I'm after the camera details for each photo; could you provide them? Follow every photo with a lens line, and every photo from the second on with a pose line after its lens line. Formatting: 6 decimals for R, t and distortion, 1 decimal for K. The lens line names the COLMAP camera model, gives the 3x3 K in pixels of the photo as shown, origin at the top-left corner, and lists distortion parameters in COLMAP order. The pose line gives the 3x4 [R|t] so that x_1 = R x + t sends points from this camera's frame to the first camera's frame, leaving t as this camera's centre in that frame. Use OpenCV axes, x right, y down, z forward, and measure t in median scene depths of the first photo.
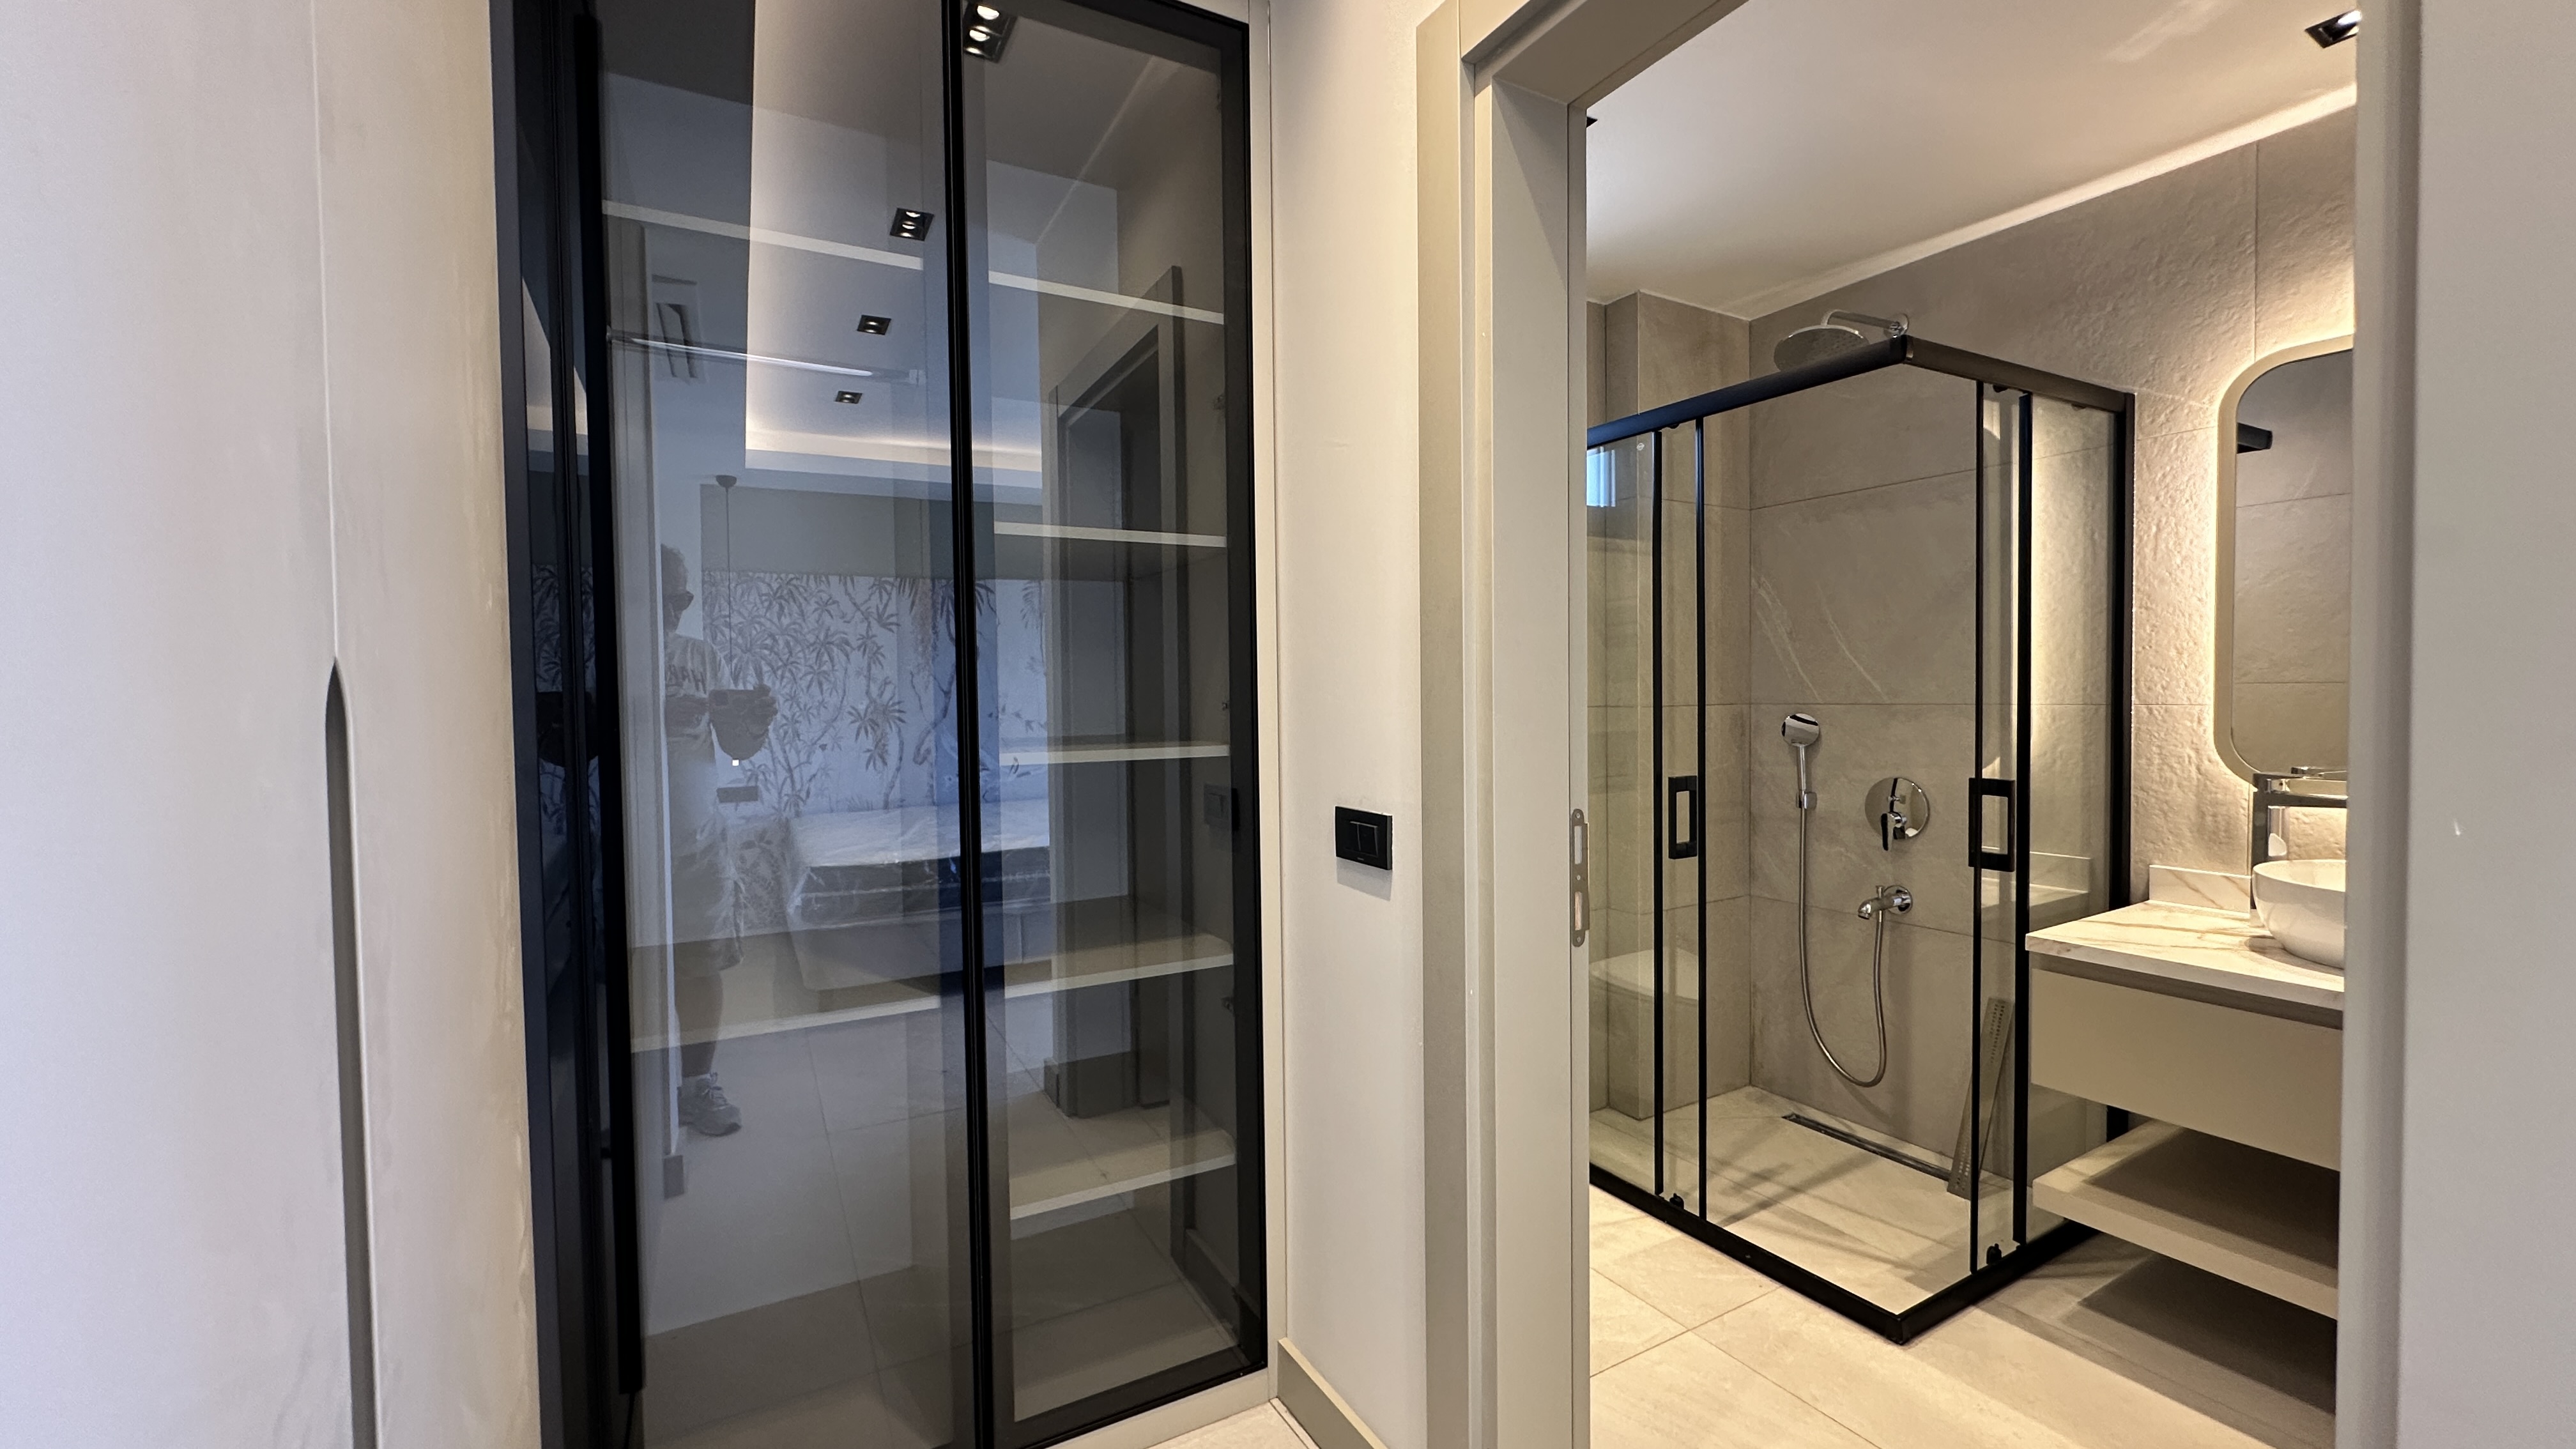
lens RADIAL K [[1033.9, 0, 1288.0], [0, 1033.9, 724.5], [0, 0, 1]] dist [-0.002676, -0.000191]
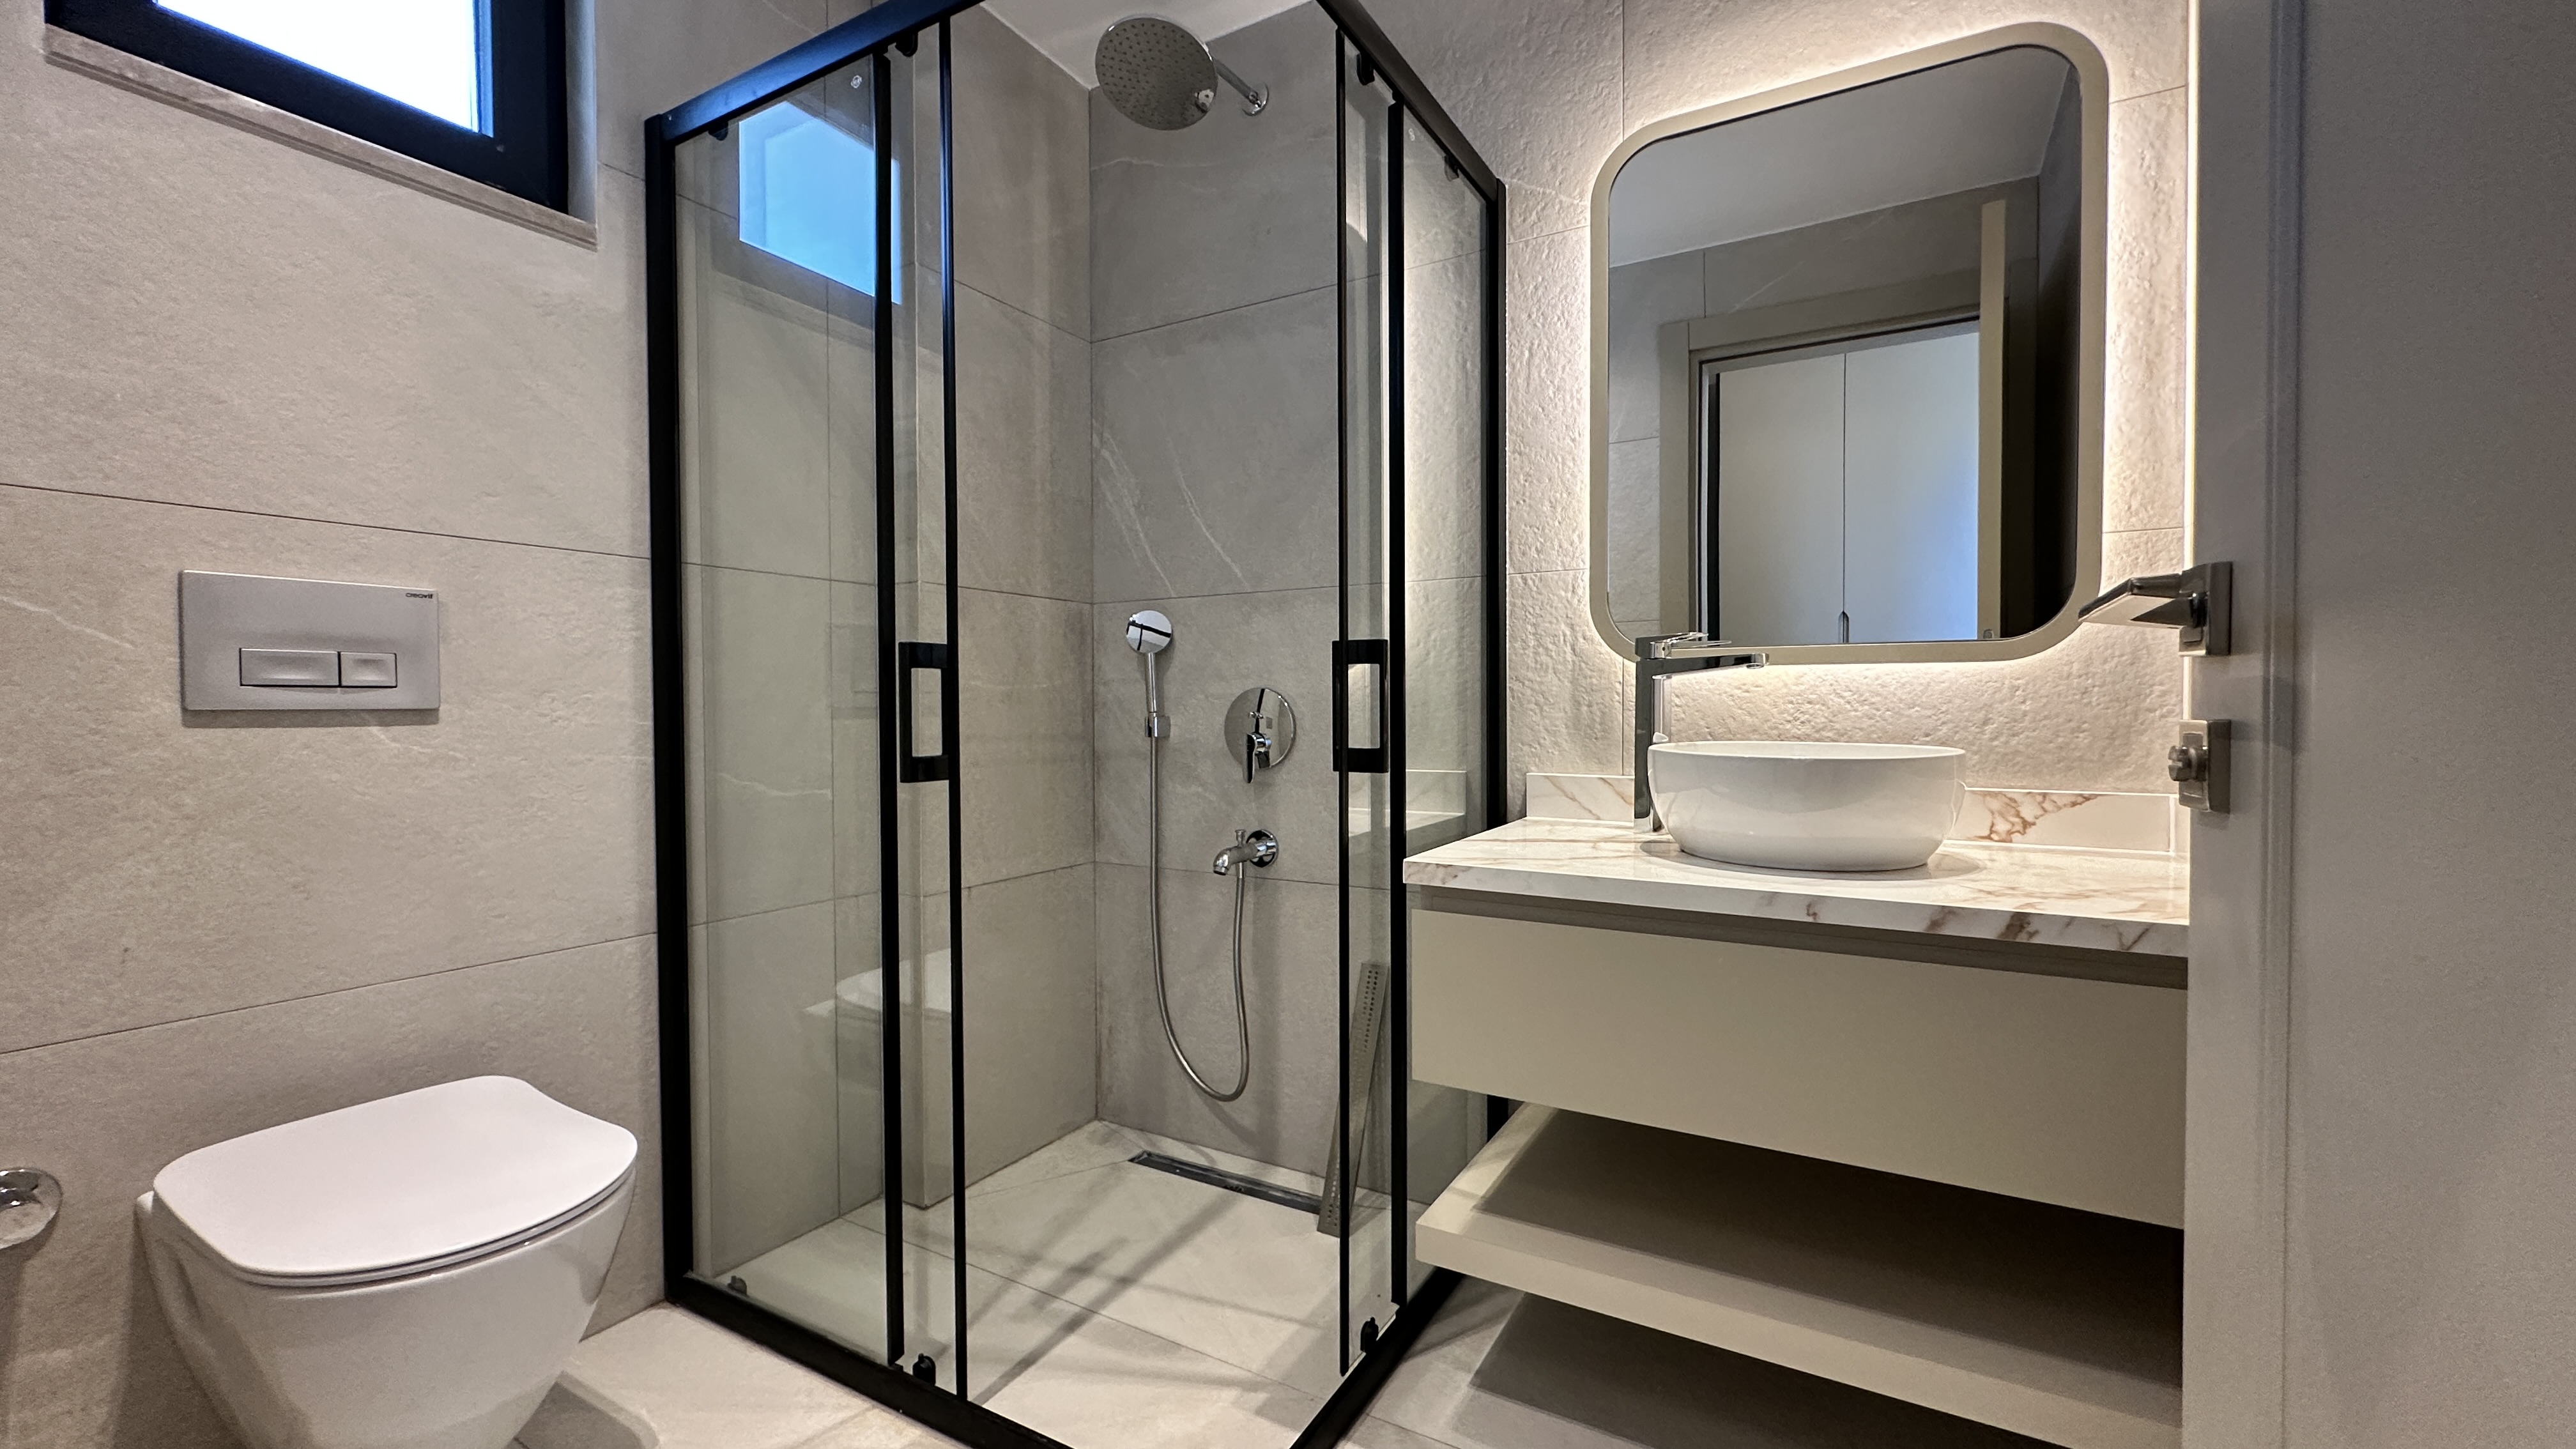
lens RADIAL K [[1033.9, 0, 1288.0], [0, 1033.9, 724.5], [0, 0, 1]] dist [-0.002676, -0.000191]
pose [[0.867808, 0.001515, 0.496897, 0.248372], [0.007584, 0.999838, -0.016293, 0.099372], [-0.496841, 0.017908, 0.867657, 0.356103]]
